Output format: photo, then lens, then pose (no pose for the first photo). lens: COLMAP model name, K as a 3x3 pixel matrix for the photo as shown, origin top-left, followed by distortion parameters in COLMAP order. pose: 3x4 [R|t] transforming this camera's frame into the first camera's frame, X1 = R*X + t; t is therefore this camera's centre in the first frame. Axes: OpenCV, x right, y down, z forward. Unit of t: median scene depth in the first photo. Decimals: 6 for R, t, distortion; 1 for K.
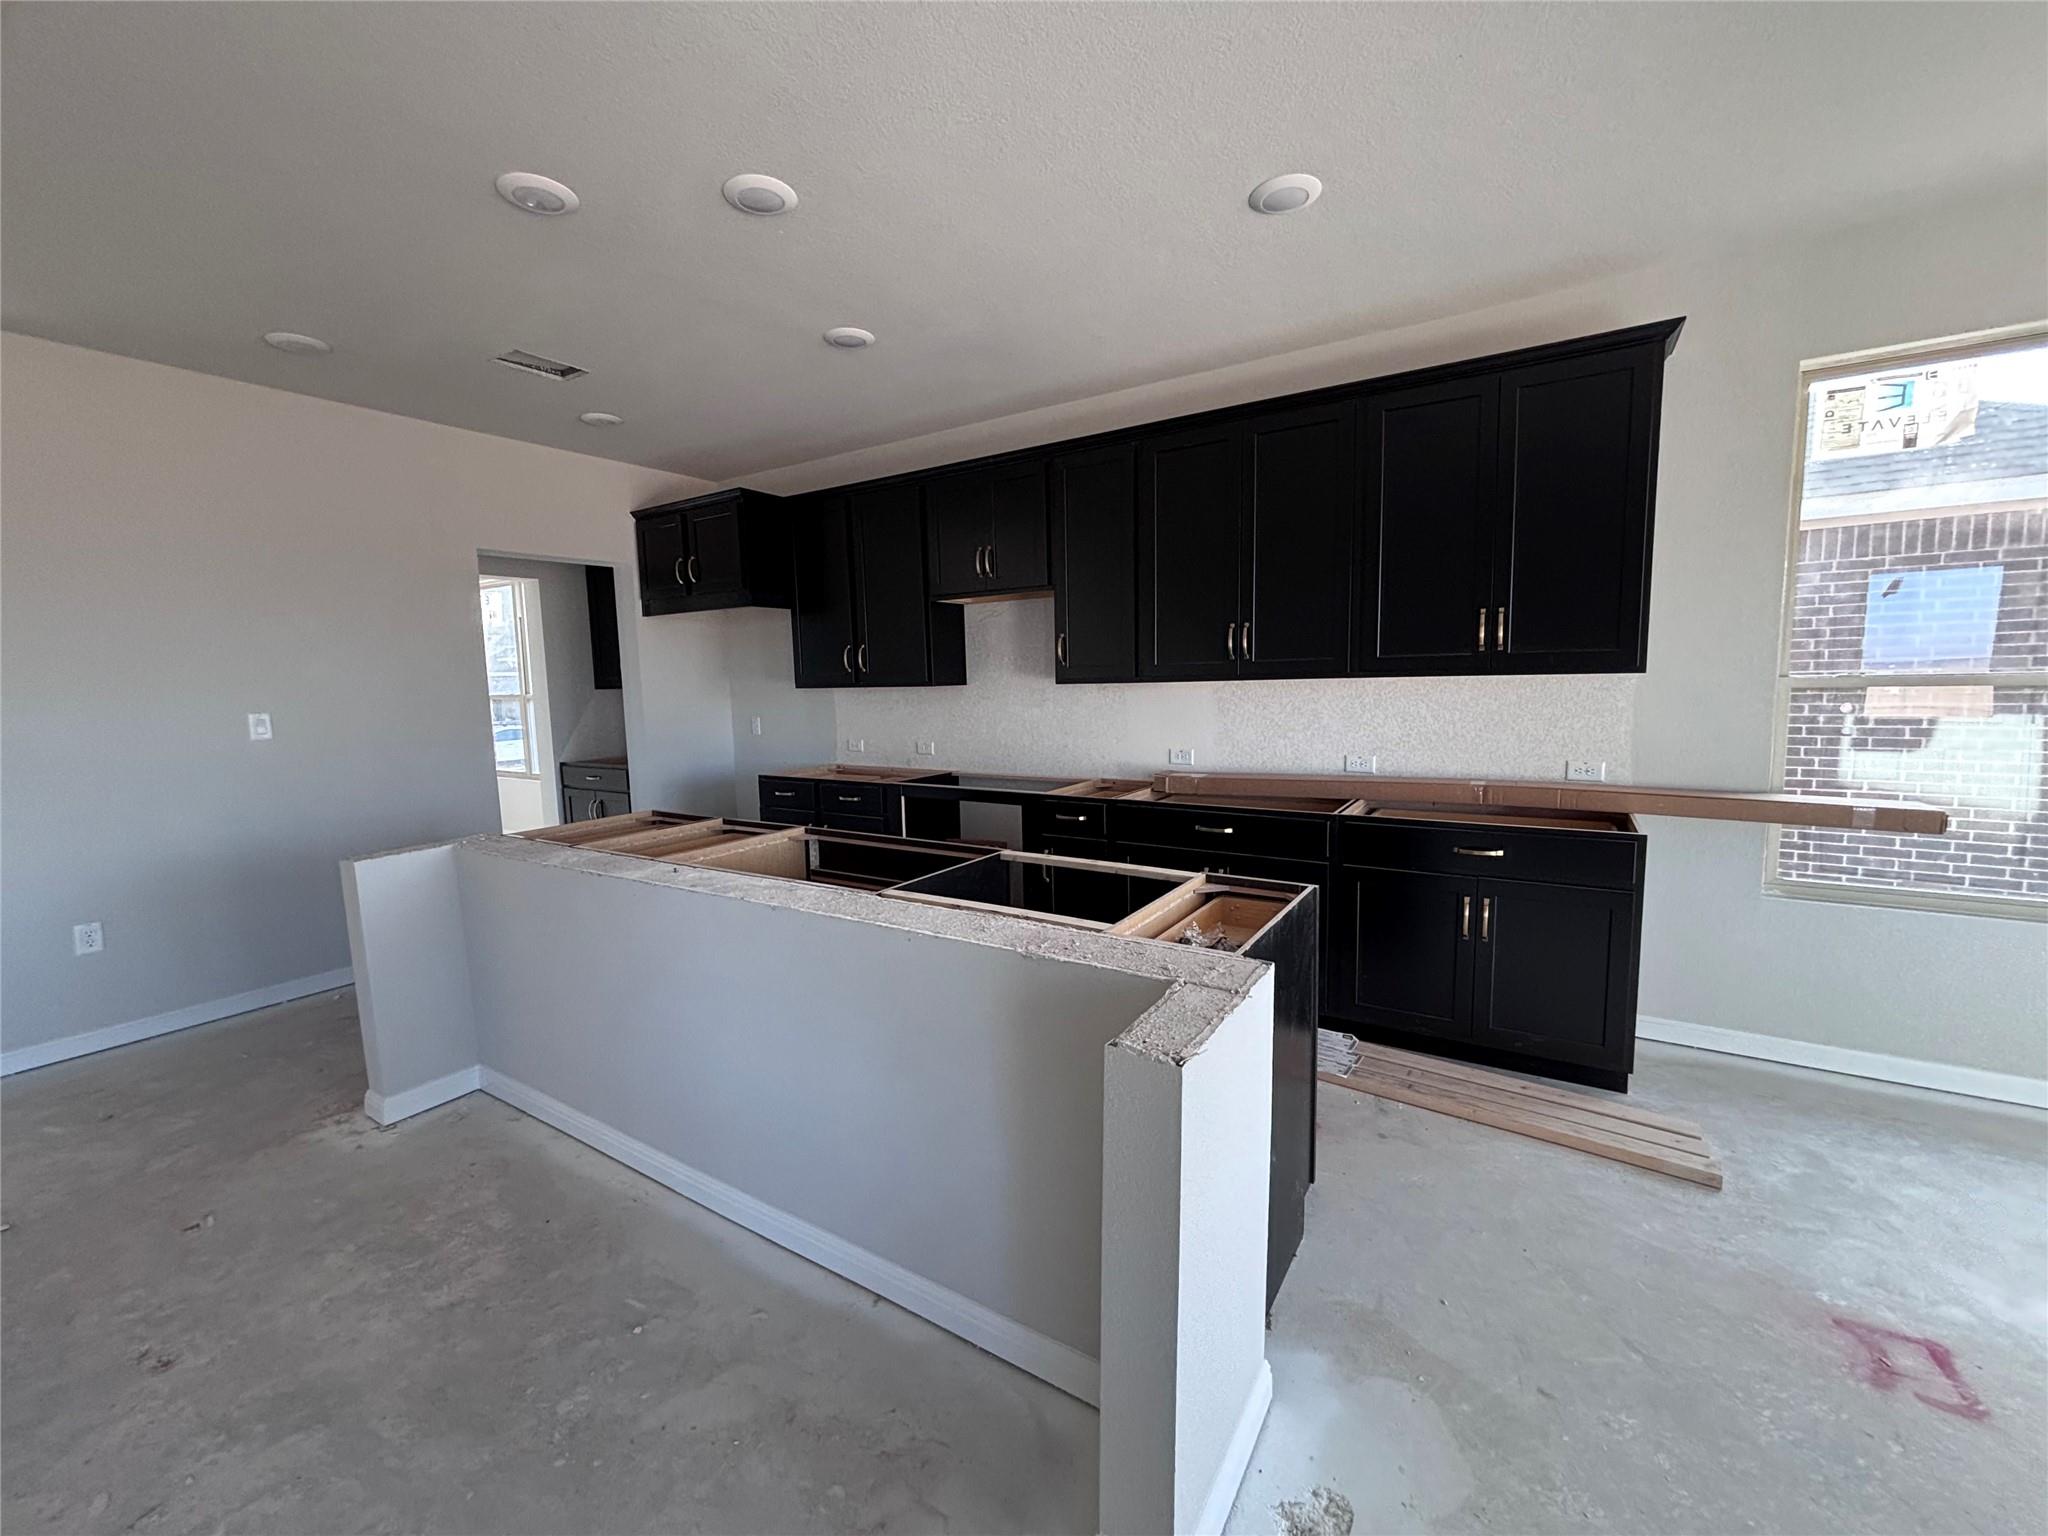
lens RADIAL K [[826.4, 0, 1022.4], [0, 826.4, 763.3], [0, 0, 1]] dist [-0.000221, 0.000731]
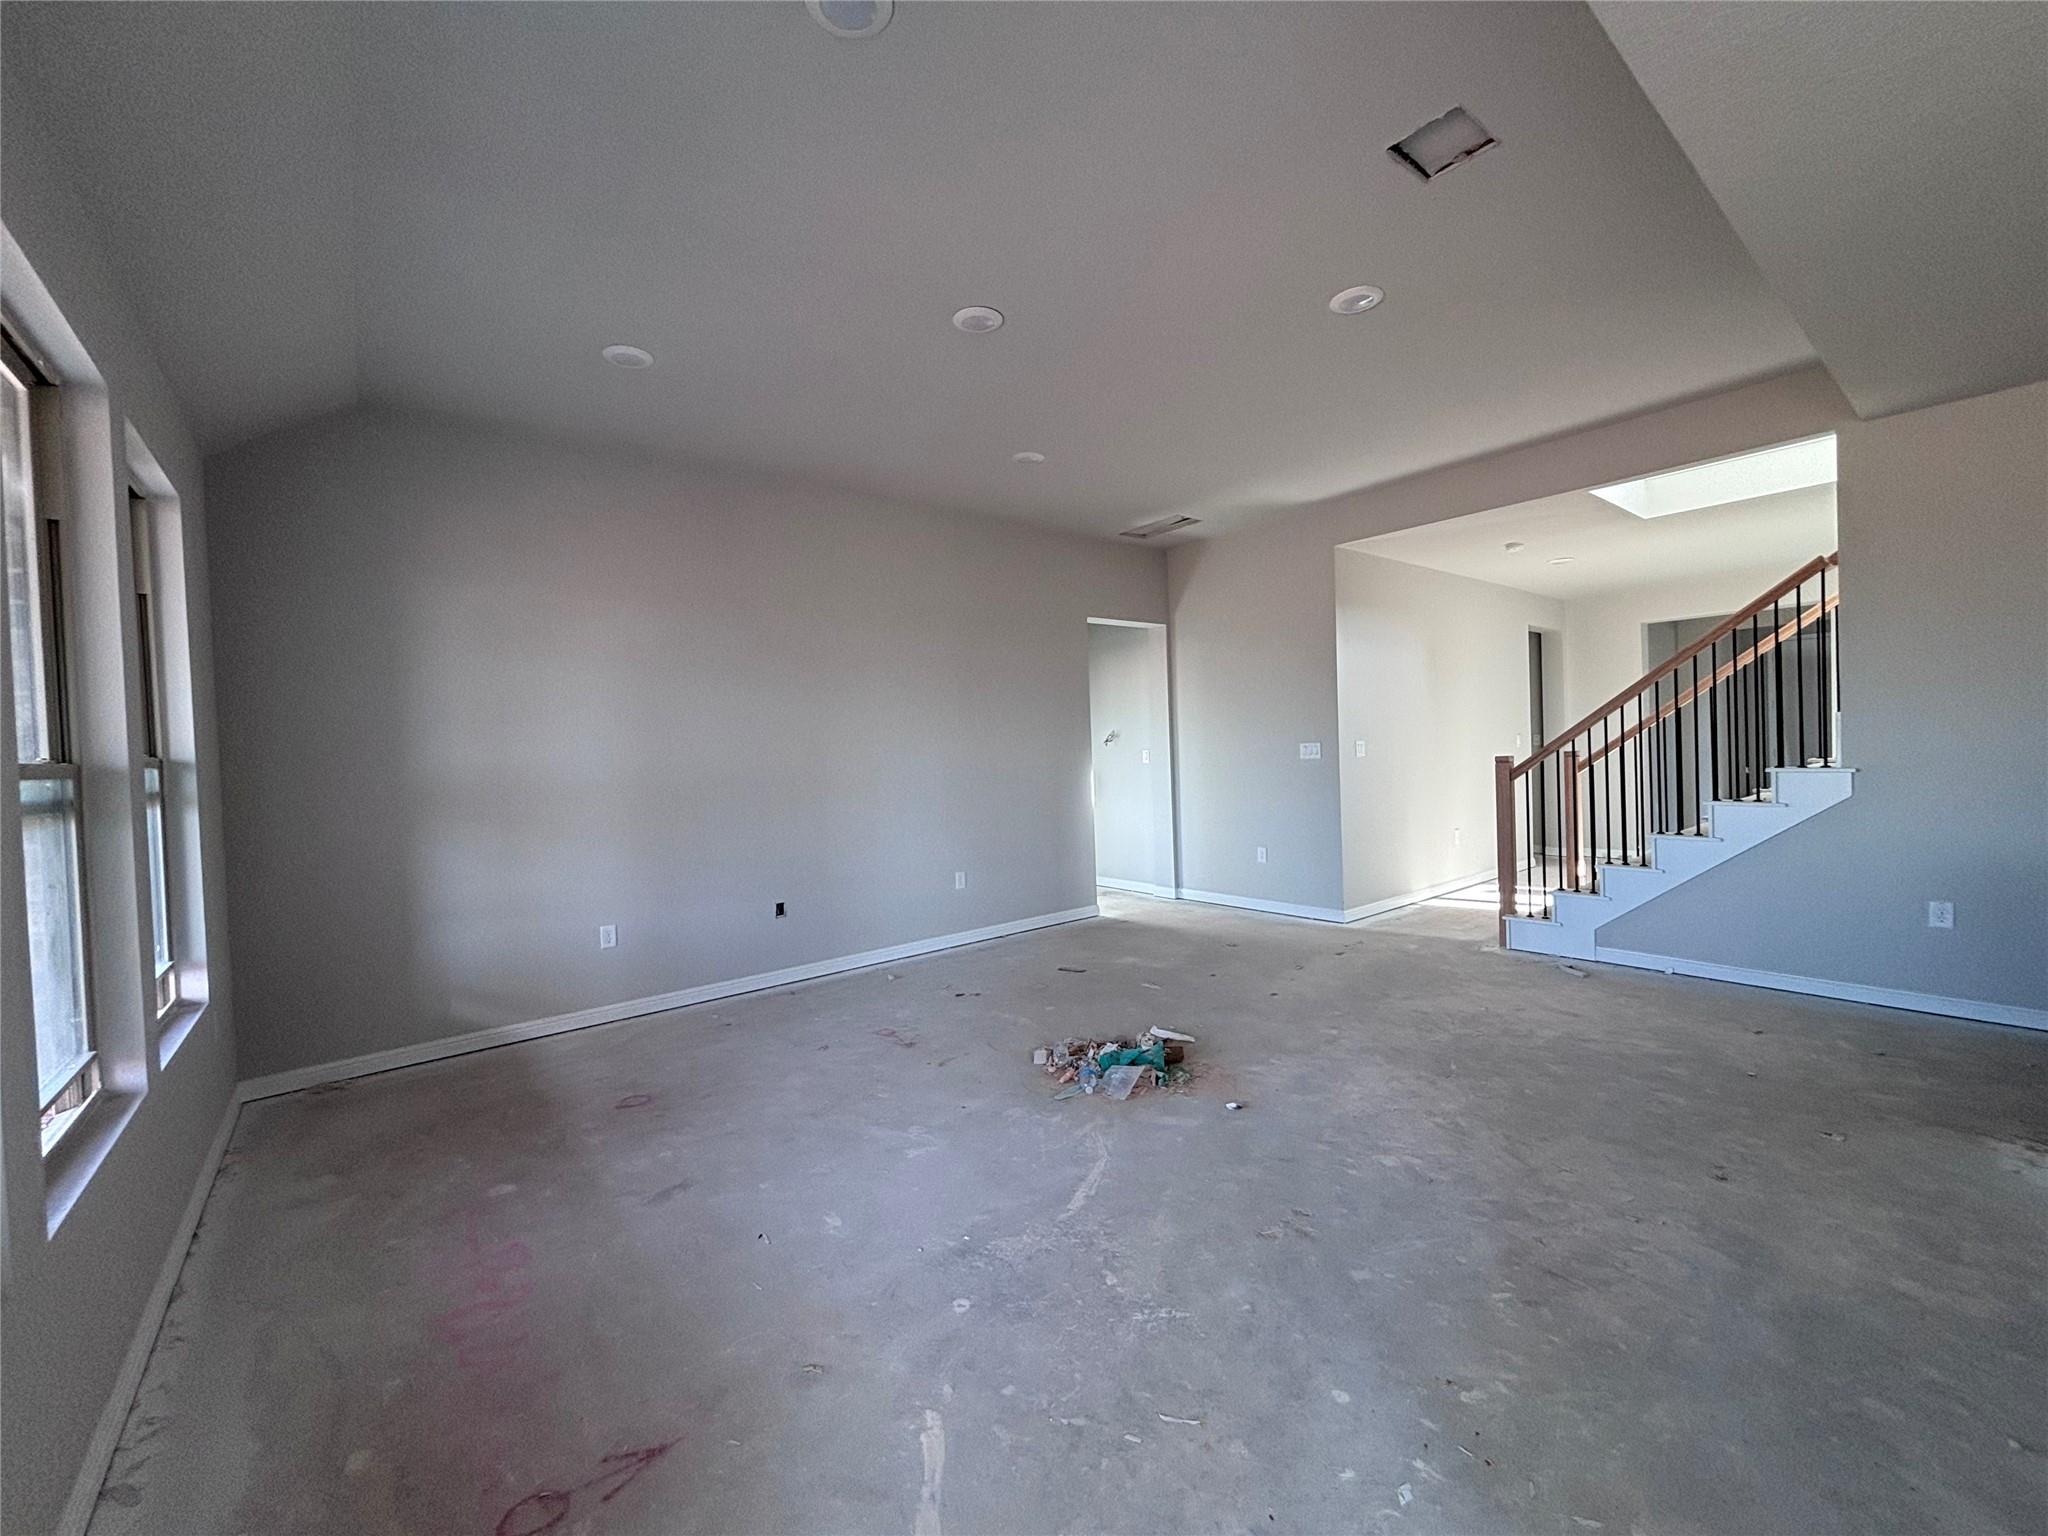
lens RADIAL K [[826.4, 0, 1022.4], [0, 826.4, 763.3], [0, 0, 1]] dist [-0.000221, 0.000731]
pose [[-0.317415, 0.051568, -0.946883, 0.250790], [-0.054750, 0.995858, 0.072588, -0.008546], [0.946705, 0.074882, -0.313277, 0.095870]]
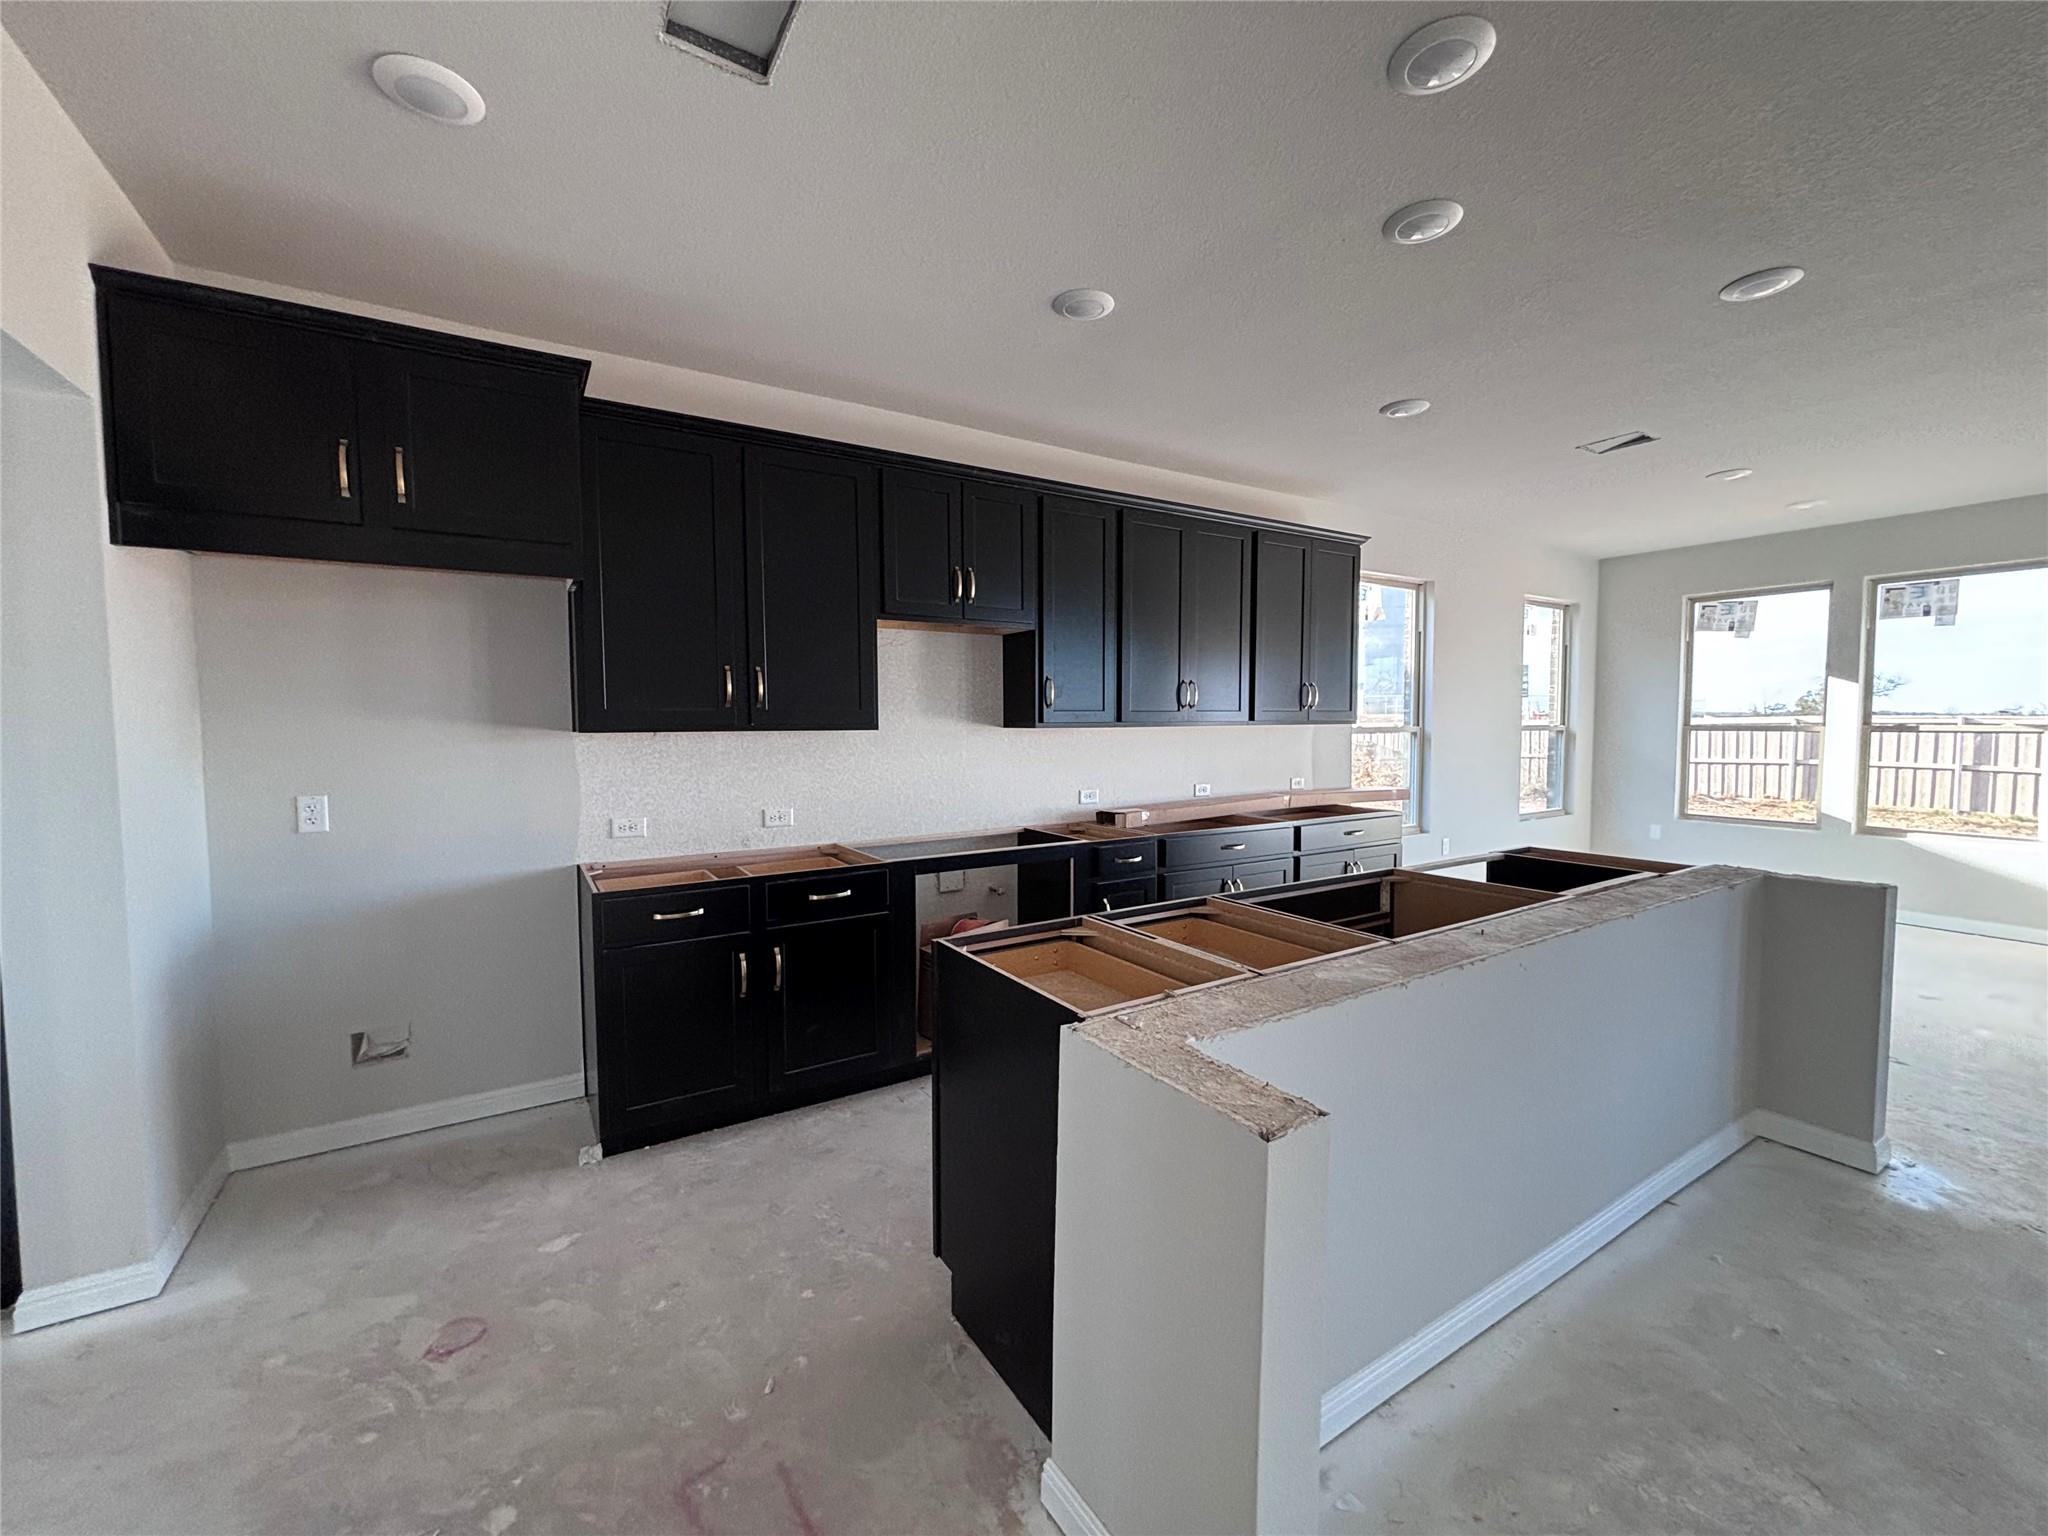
lens RADIAL K [[826.4, 0, 1022.4], [0, 826.4, 763.3], [0, 0, 1]] dist [-0.000221, 0.000731]
pose [[0.427081, -0.026973, 0.903811, -0.710532], [0.088546, 0.995998, -0.012116, -0.039892], [-0.899867, 0.085203, 0.427761, 0.532048]]
